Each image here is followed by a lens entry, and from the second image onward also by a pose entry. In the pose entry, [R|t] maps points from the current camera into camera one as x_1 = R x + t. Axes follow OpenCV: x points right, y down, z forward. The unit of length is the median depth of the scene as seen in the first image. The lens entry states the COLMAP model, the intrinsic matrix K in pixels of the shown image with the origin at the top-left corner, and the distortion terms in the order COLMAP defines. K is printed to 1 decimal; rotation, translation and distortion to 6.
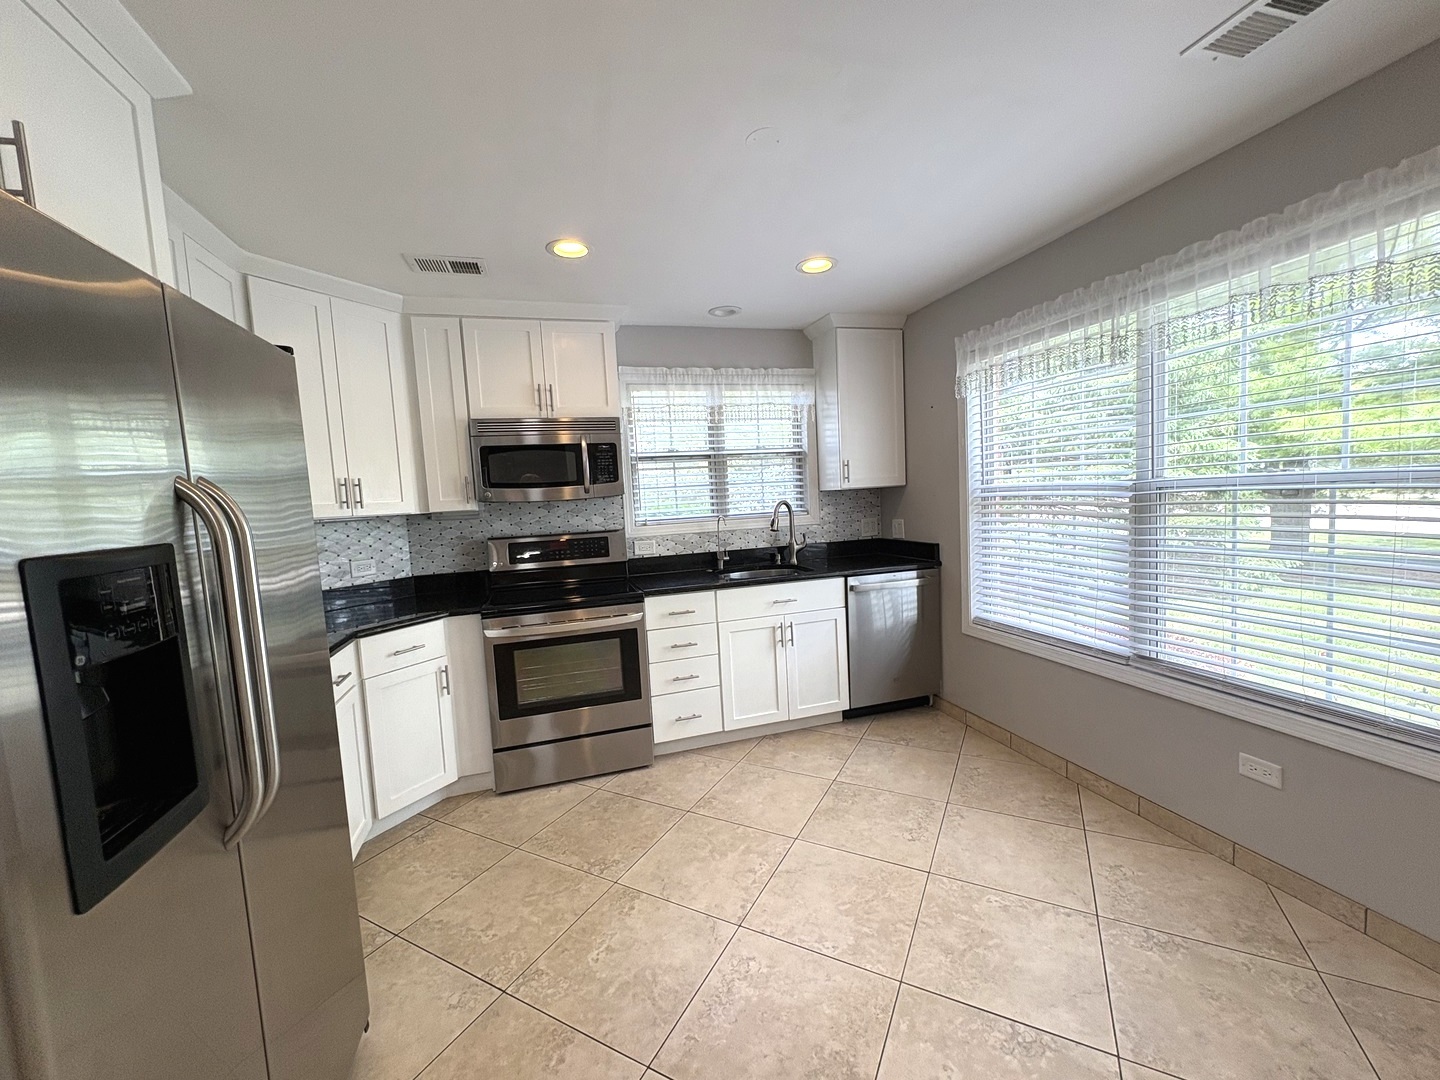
lens RADIAL K [[577.5, 0, 720.1], [0, 577.5, 541.0], [0, 0, 1]] dist [-0.002101, 0.000747]
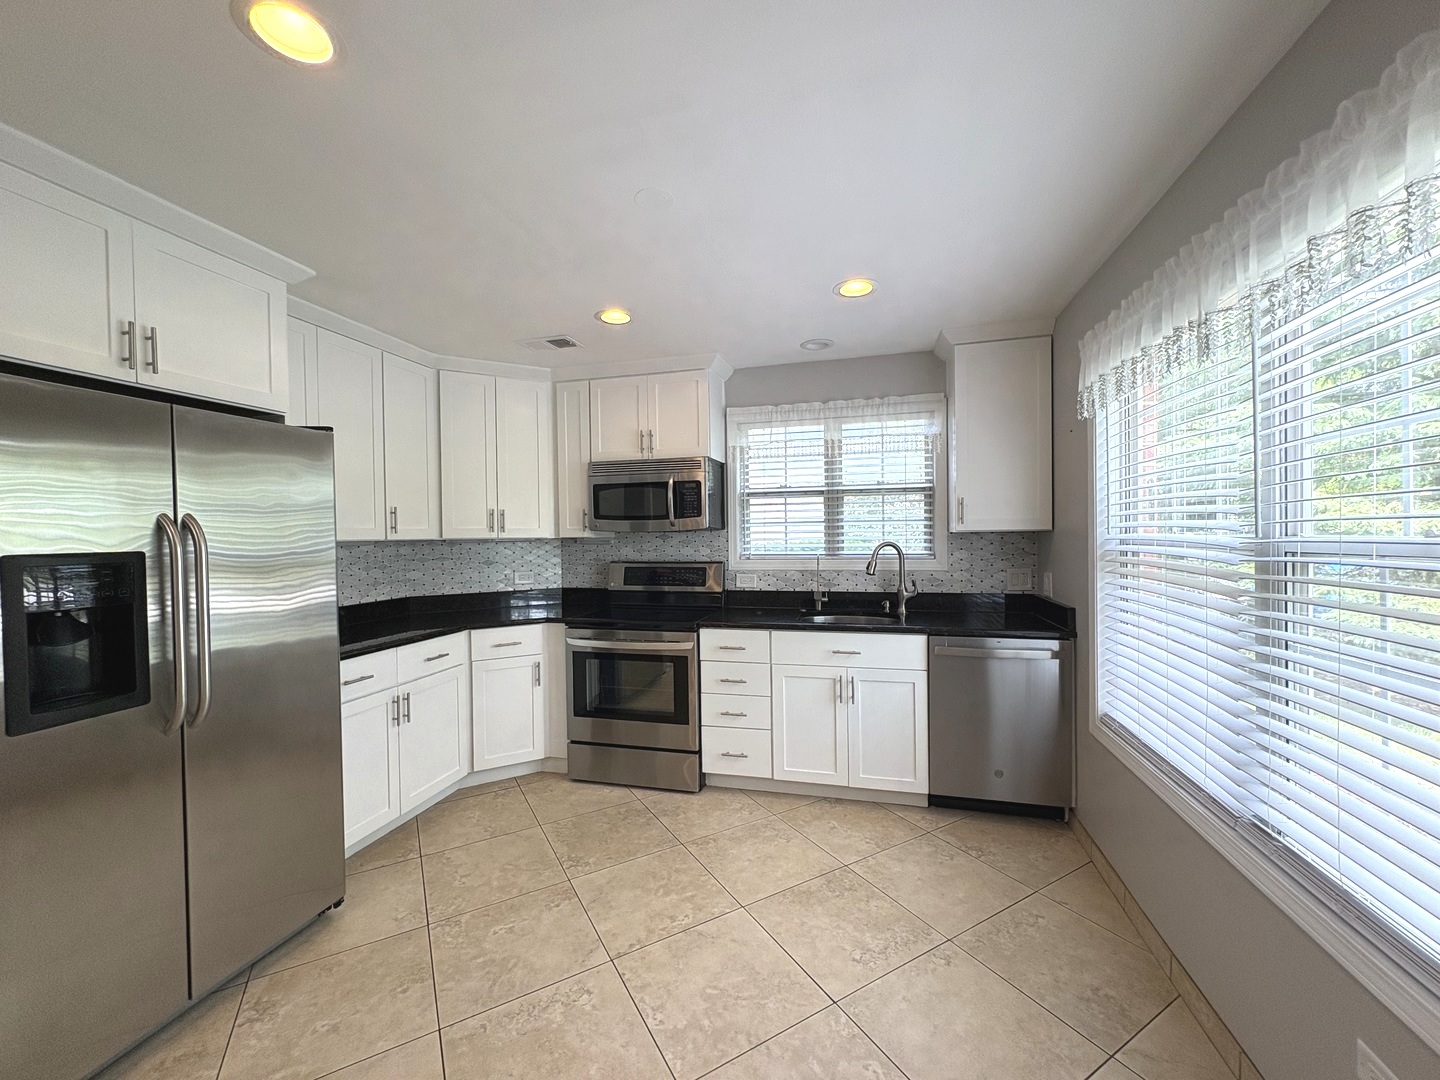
lens RADIAL K [[577.5, 0, 722.0], [0, 577.5, 540.7], [0, 0, 1]] dist [-0.002101, 0.000747]
pose [[0.850758, 0.048504, -0.523315, 0.416828], [-0.074288, 0.996833, -0.028378, -0.031128], [0.520281, 0.063019, 0.851667, 0.116099]]
